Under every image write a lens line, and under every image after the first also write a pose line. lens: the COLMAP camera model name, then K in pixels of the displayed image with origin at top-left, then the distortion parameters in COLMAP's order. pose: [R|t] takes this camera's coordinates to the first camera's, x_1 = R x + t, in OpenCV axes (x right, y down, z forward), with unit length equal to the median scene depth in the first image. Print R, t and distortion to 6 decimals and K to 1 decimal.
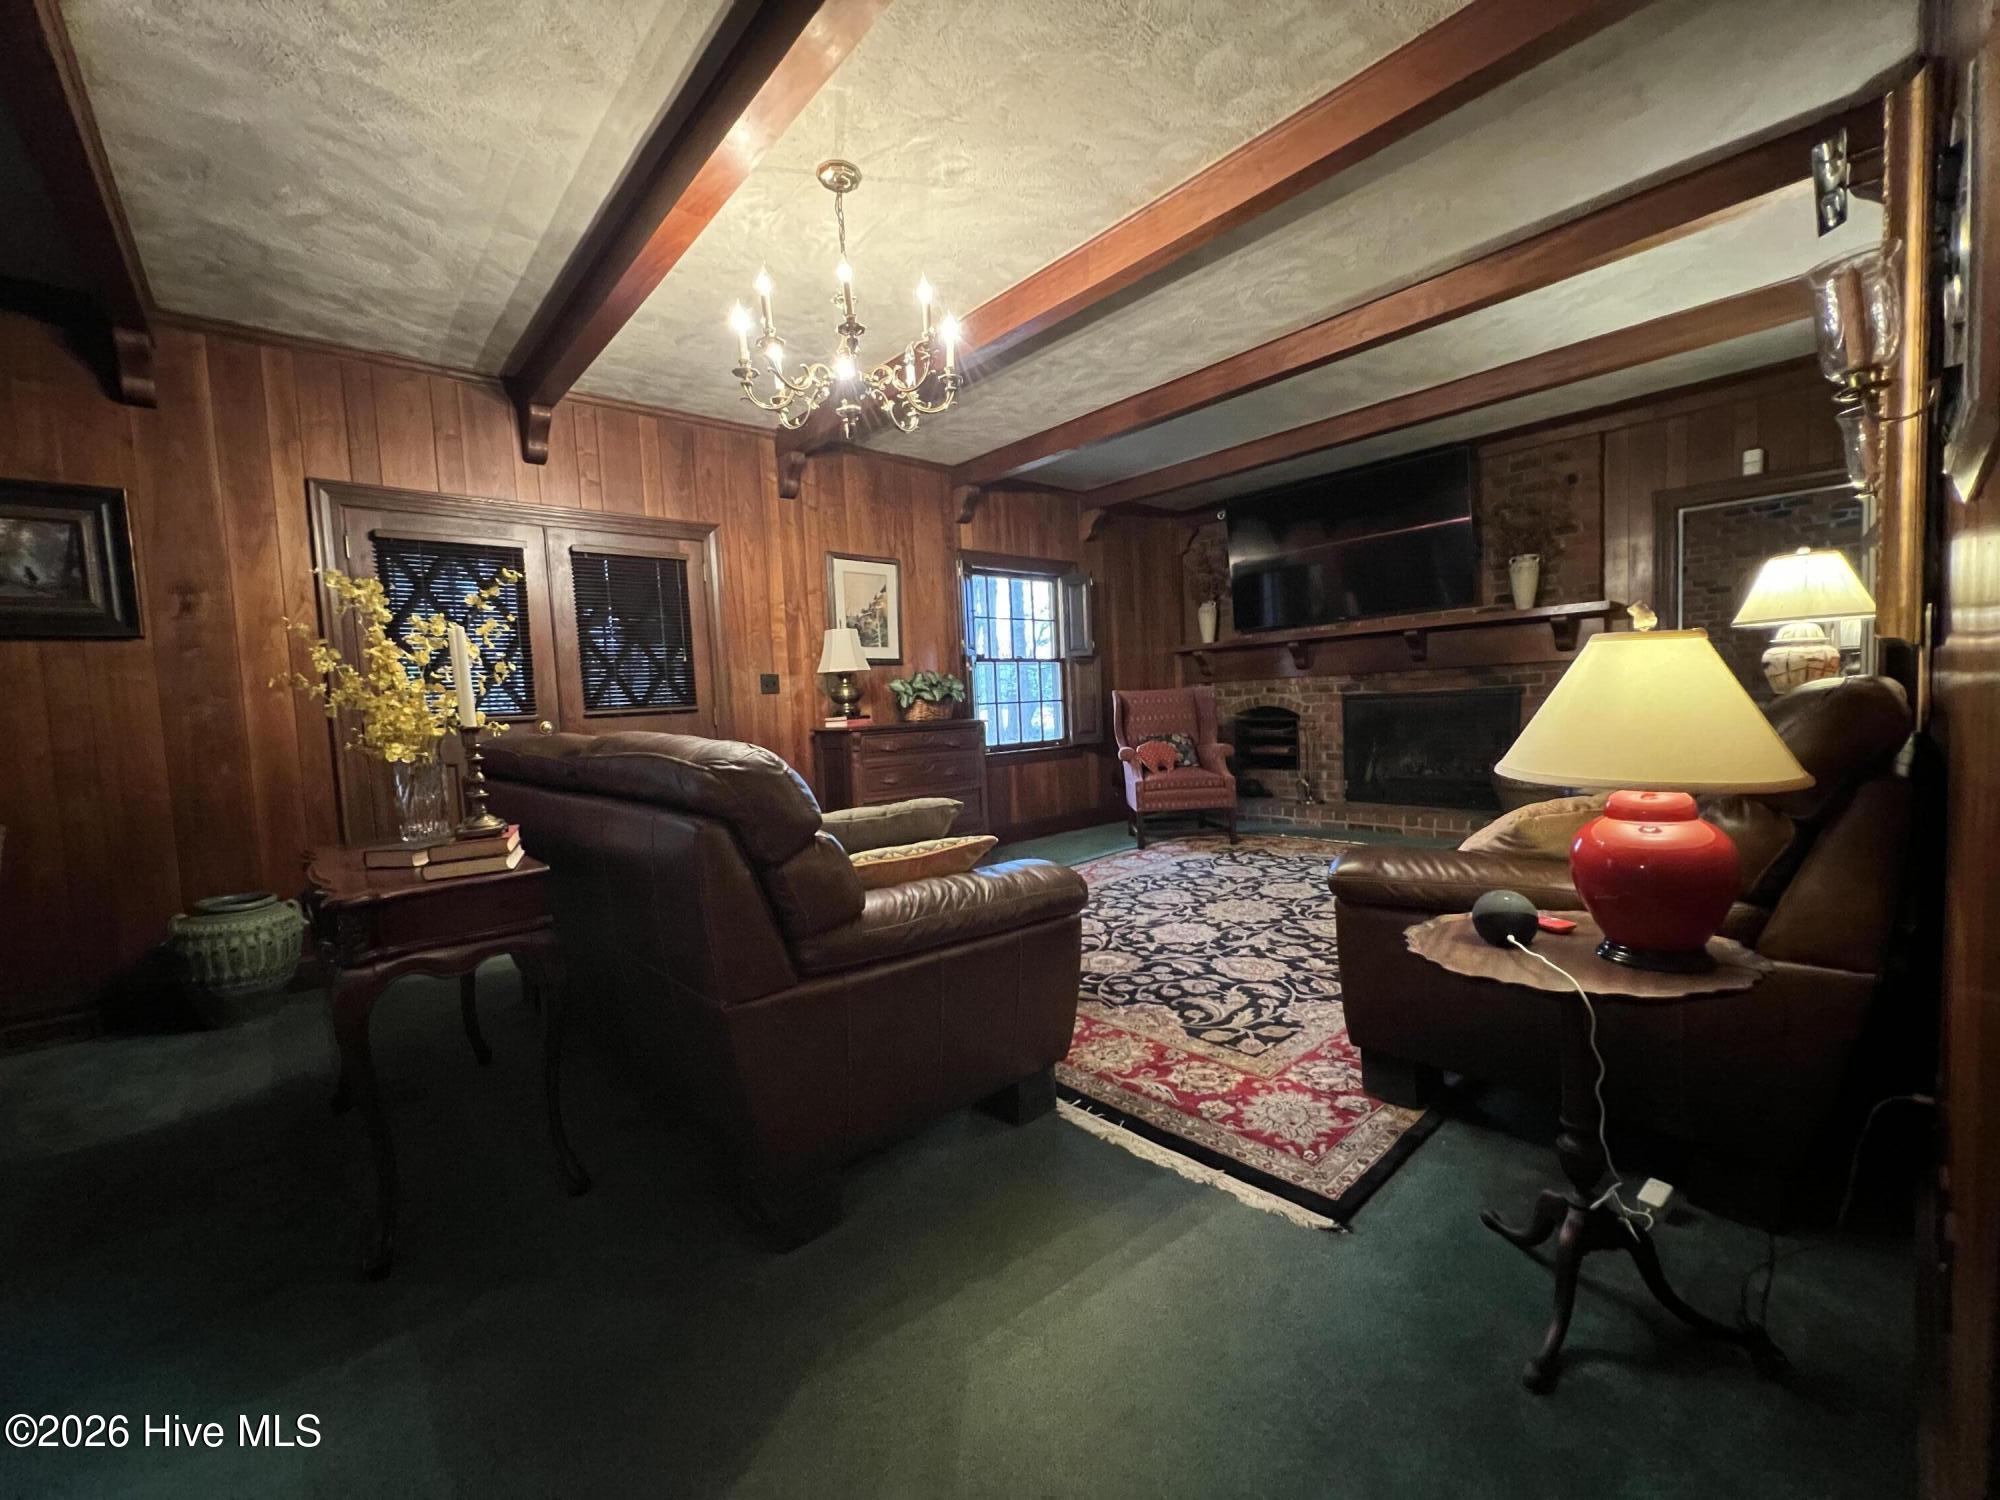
lens RADIAL K [[803.9, 0, 1004.5], [0, 803.9, 756.0], [0, 0, 1]] dist [-0.002279, 0.001244]
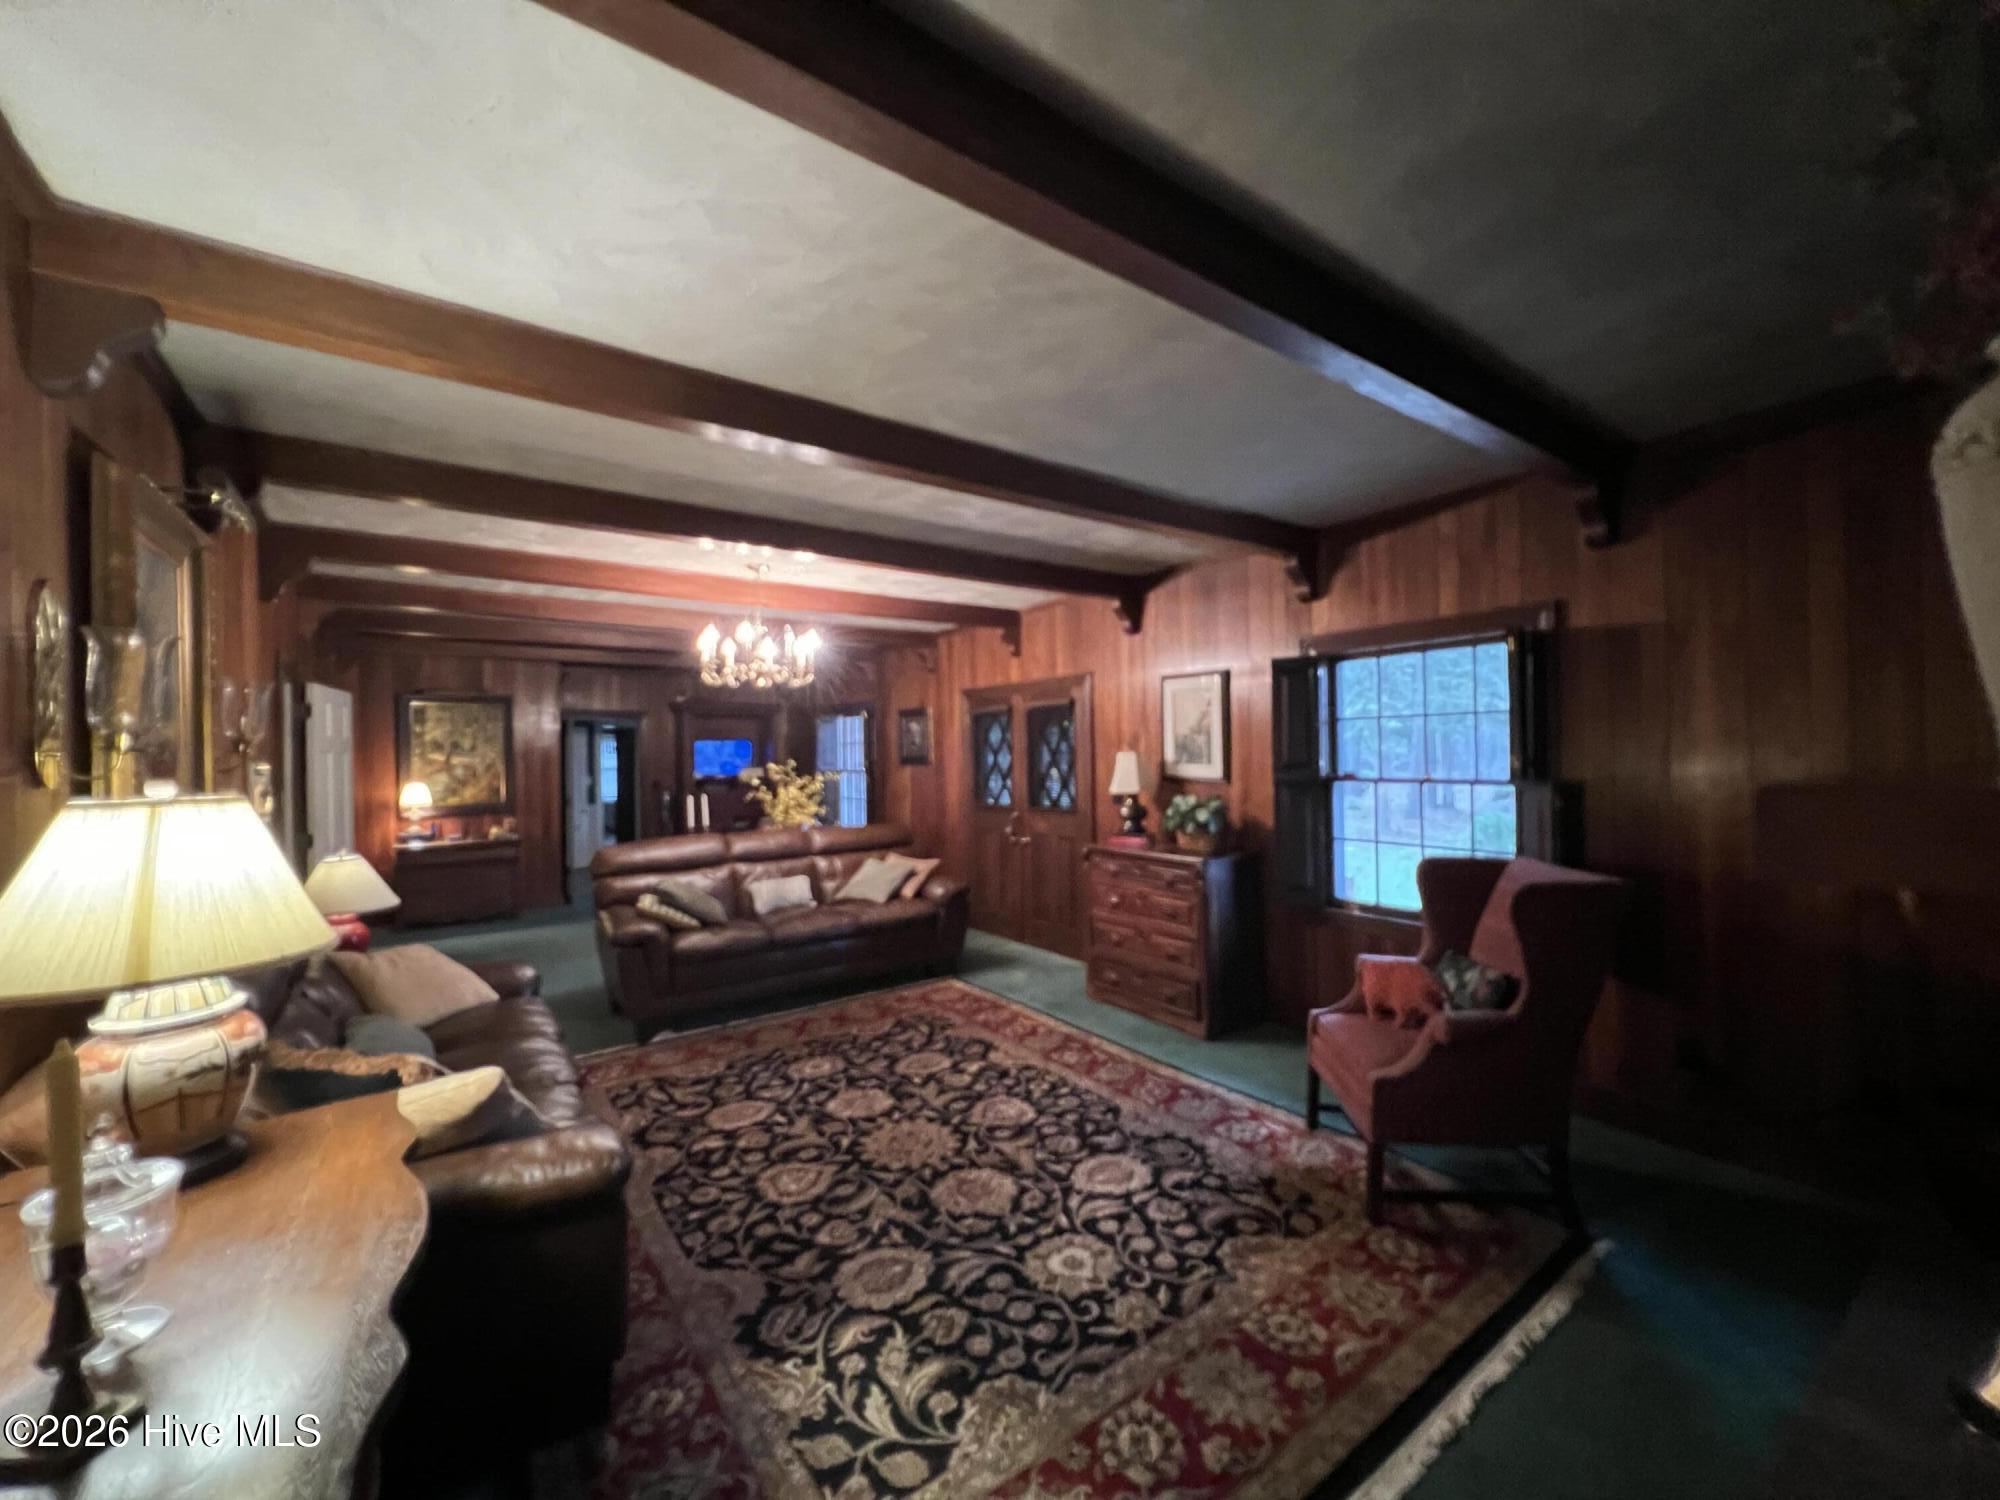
lens RADIAL K [[803.9, 0, 1005.8], [0, 803.9, 750.2], [0, 0, 1]] dist [-0.002279, 0.001244]
pose [[-0.106661, 0.038289, -0.993558, 1.203693], [-0.057783, 0.997331, 0.044638, -0.272097], [0.992615, 0.062172, -0.104164, 1.299044]]
